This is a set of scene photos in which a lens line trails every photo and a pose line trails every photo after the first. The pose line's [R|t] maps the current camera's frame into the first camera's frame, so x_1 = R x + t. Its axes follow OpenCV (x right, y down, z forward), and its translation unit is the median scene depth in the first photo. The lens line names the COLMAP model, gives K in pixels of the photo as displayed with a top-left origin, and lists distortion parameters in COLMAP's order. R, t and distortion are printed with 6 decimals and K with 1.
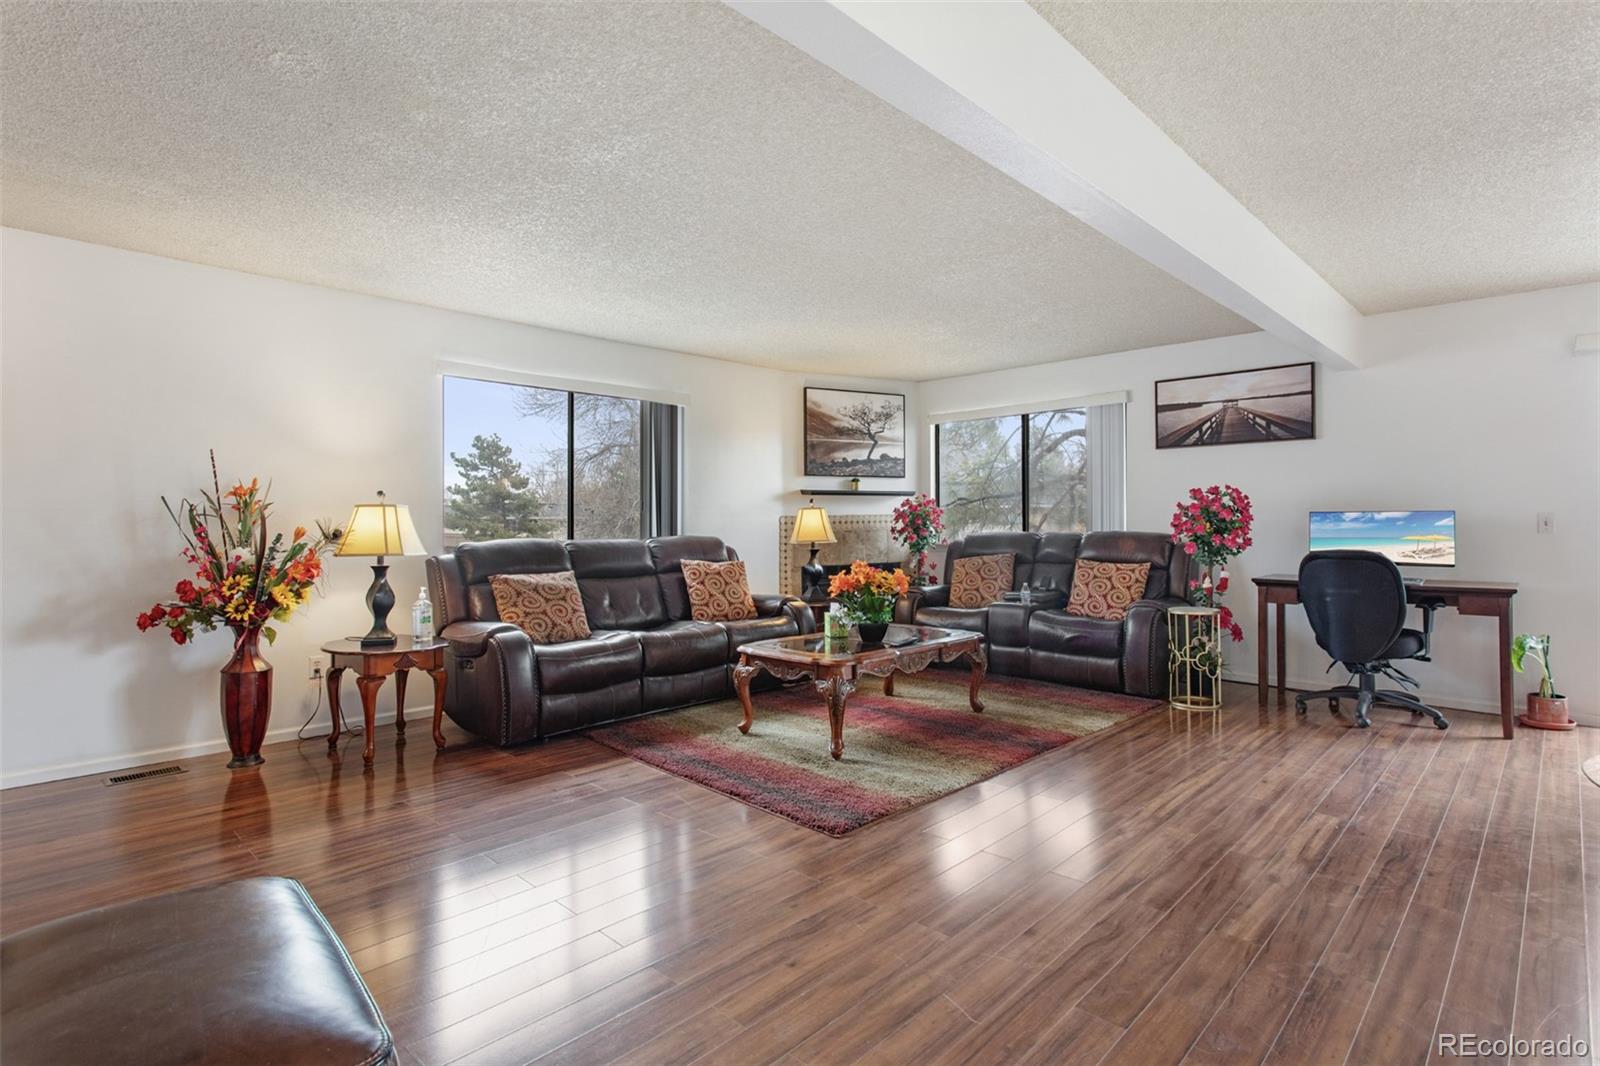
lens RADIAL K [[803.4, 0, 802.3], [0, 803.4, 516.6], [0, 0, 1]] dist [-0.003440, 0.006189]
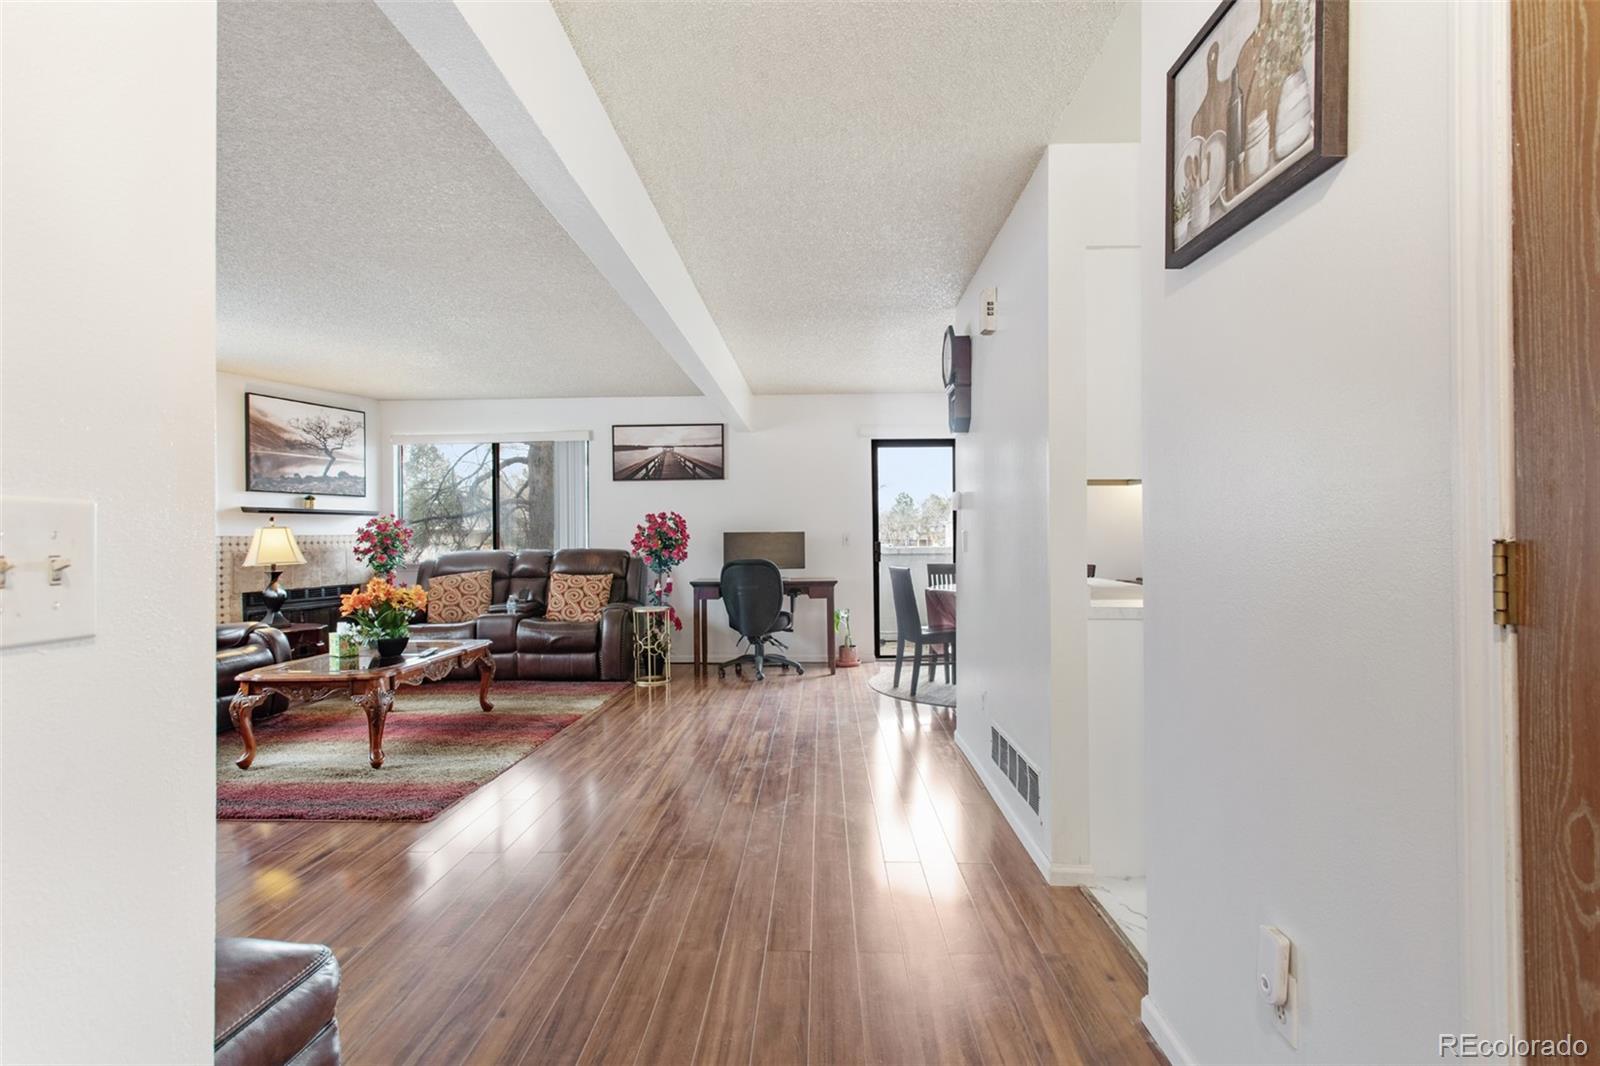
lens RADIAL K [[784.8, 0, 802.4], [0, 784.8, 536.6], [0, 0, 1]] dist [0.015752, 0.000853]
pose [[0.742027, -0.000884, 0.670370, -0.174147], [0.002659, 0.999995, -0.001626, 0.003876], [-0.670365, 0.002989, 0.742025, -0.095270]]
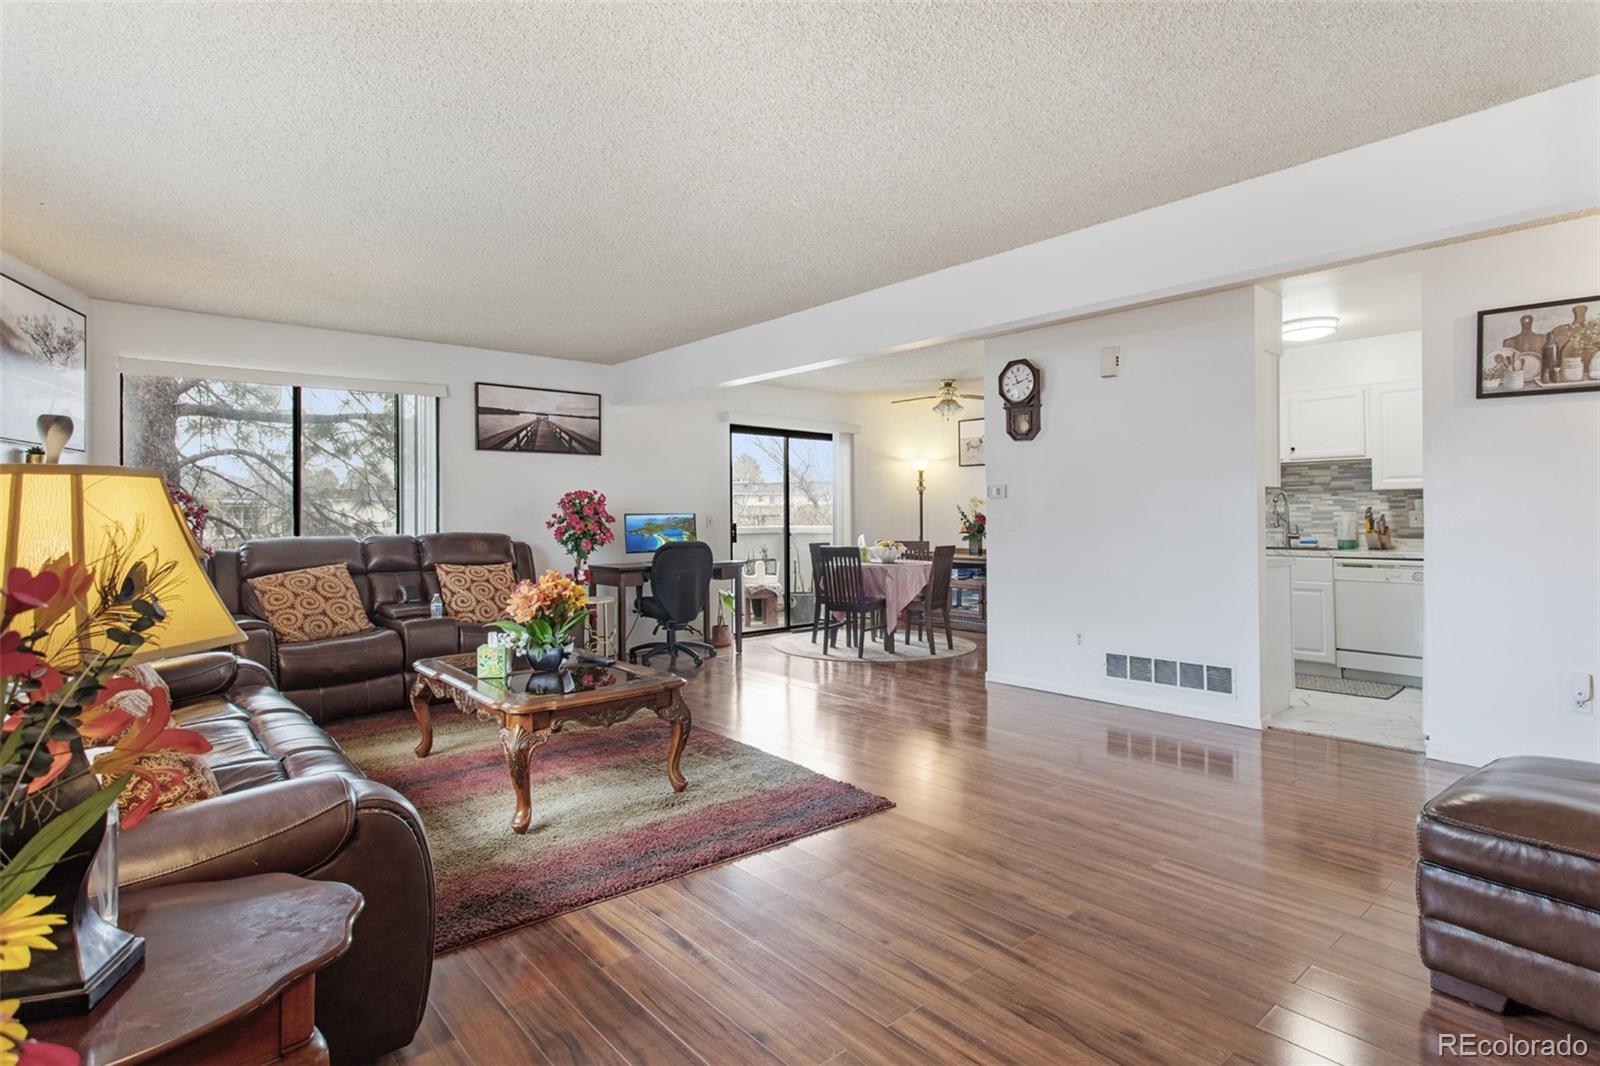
lens RADIAL K [[803.4, 0, 819.2], [0, 803.4, 507.3], [0, 0, 1]] dist [-0.003440, 0.006189]
pose [[0.080459, 0.012664, 0.996677, -0.617820], [0.000364, 0.999919, -0.012735, 0.000629], [-0.996758, 0.001388, 0.080447, 0.579879]]
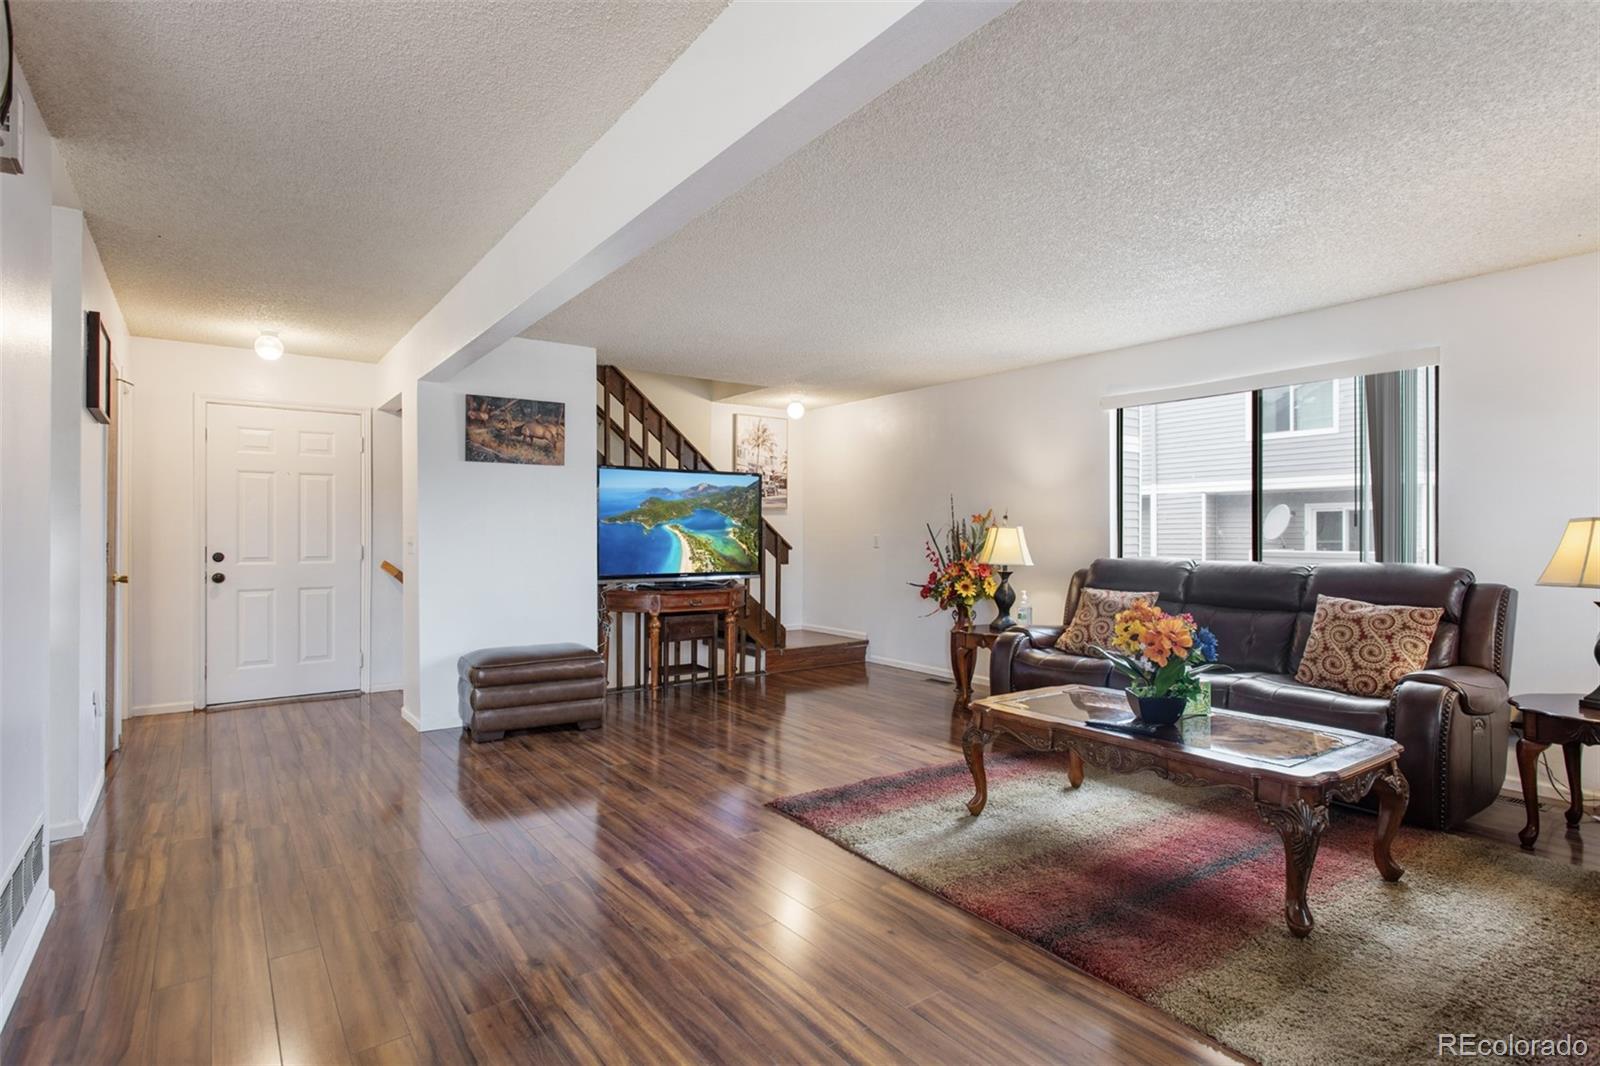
lens RADIAL K [[803.4, 0, 795.4], [0, 803.4, 532.4], [0, 0, 1]] dist [-0.003440, 0.006189]
pose [[-0.182875, -0.002139, -0.983134, 0.694264], [0.002882, 0.999992, -0.002711, -0.001645], [0.983132, -0.003330, -0.182868, 0.721535]]
